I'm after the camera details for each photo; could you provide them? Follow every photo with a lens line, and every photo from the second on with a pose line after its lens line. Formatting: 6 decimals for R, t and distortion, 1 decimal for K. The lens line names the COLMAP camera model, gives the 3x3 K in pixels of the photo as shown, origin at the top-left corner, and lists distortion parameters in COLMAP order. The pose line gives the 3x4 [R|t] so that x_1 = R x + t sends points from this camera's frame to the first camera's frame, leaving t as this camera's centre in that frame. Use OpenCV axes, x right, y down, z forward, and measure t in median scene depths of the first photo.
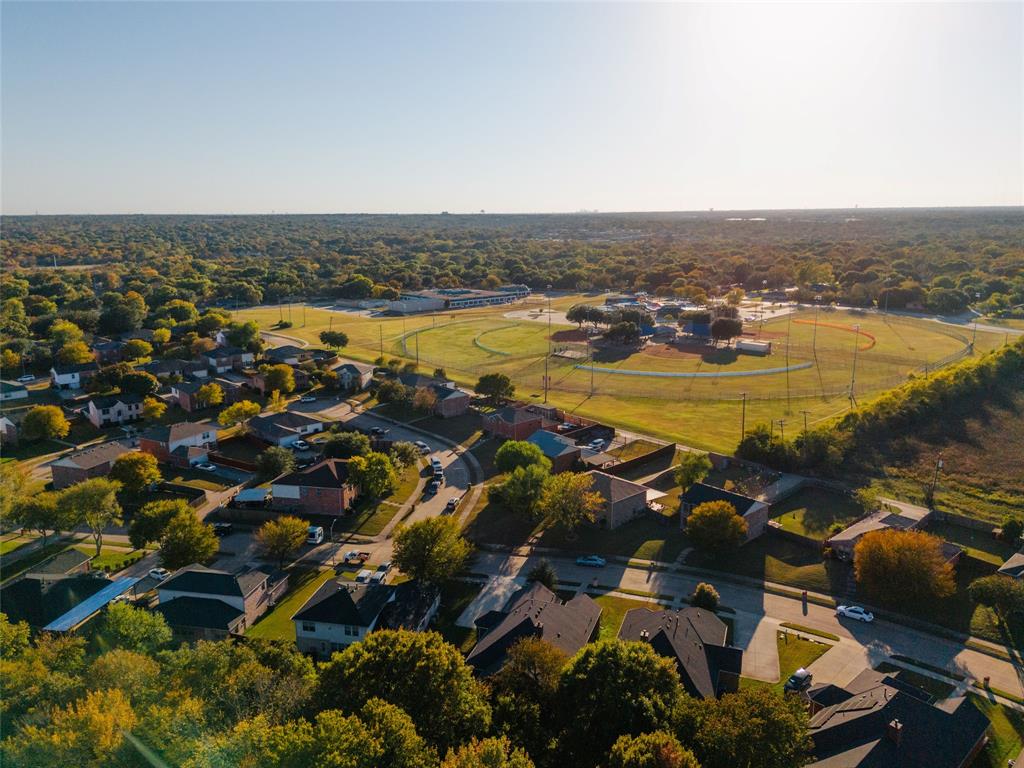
lens RADIAL K [[762.0, 0, 510.4], [0, 762.0, 378.1], [0, 0, 1]] dist [0.077305, -0.071935]
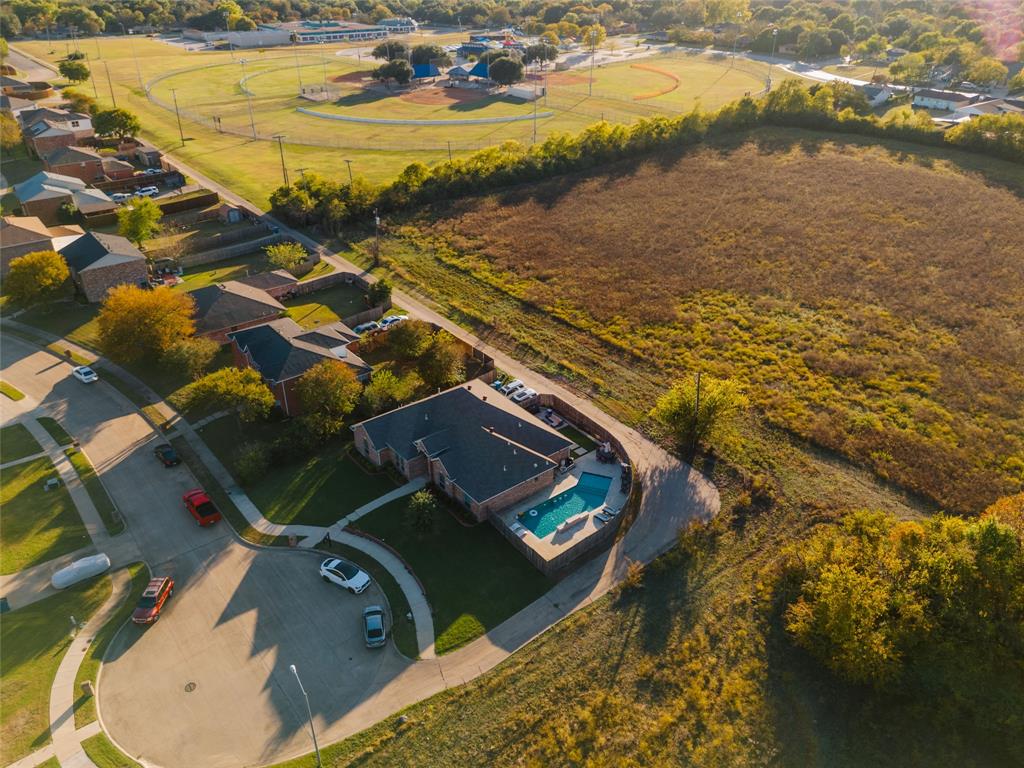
lens RADIAL K [[737.7, 0, 513.1], [0, 737.7, 401.0], [0, 0, 1]] dist [0.079764, -0.080510]
pose [[0.997891, 0.043264, -0.048392, 0.530148], [-0.024667, 0.942318, 0.333809, 0.011291], [0.060043, -0.331911, 0.941398, 0.091339]]
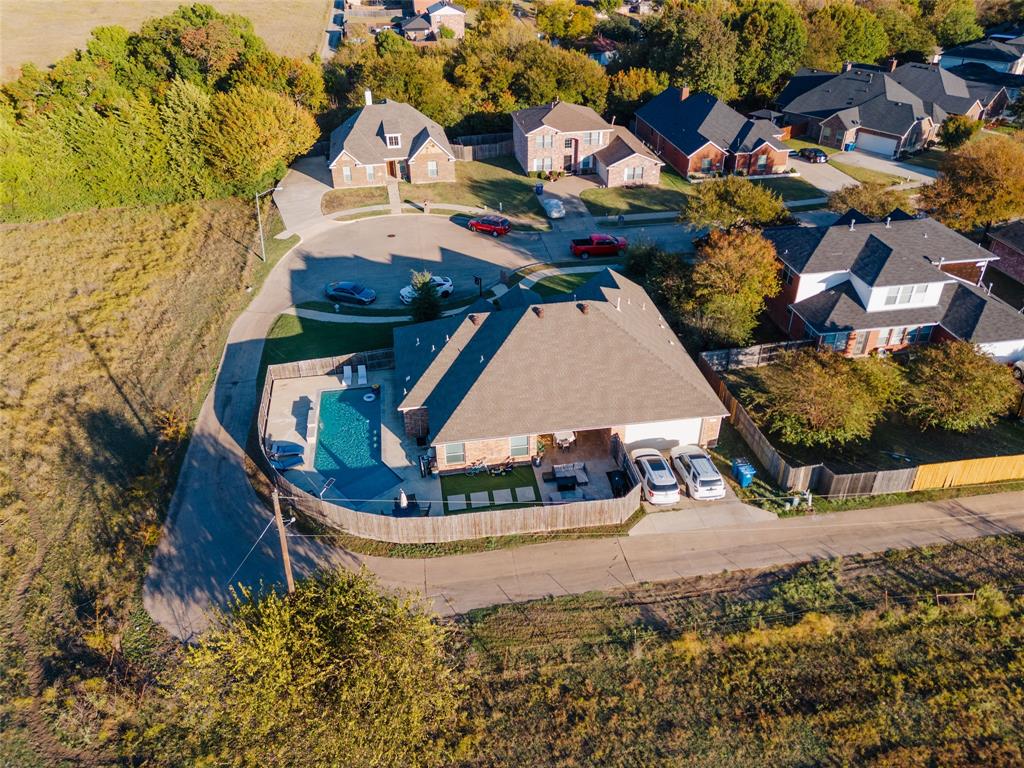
lens RADIAL K [[762.0, 0, 510.4], [0, 762.0, 378.1], [0, 0, 1]] dist [0.077305, -0.071935]
pose [[-0.551624, 0.458448, -0.696804, 0.669903], [-0.162826, 0.760144, 0.629022, 0.010294], [0.818045, 0.460442, -0.344666, 0.528396]]
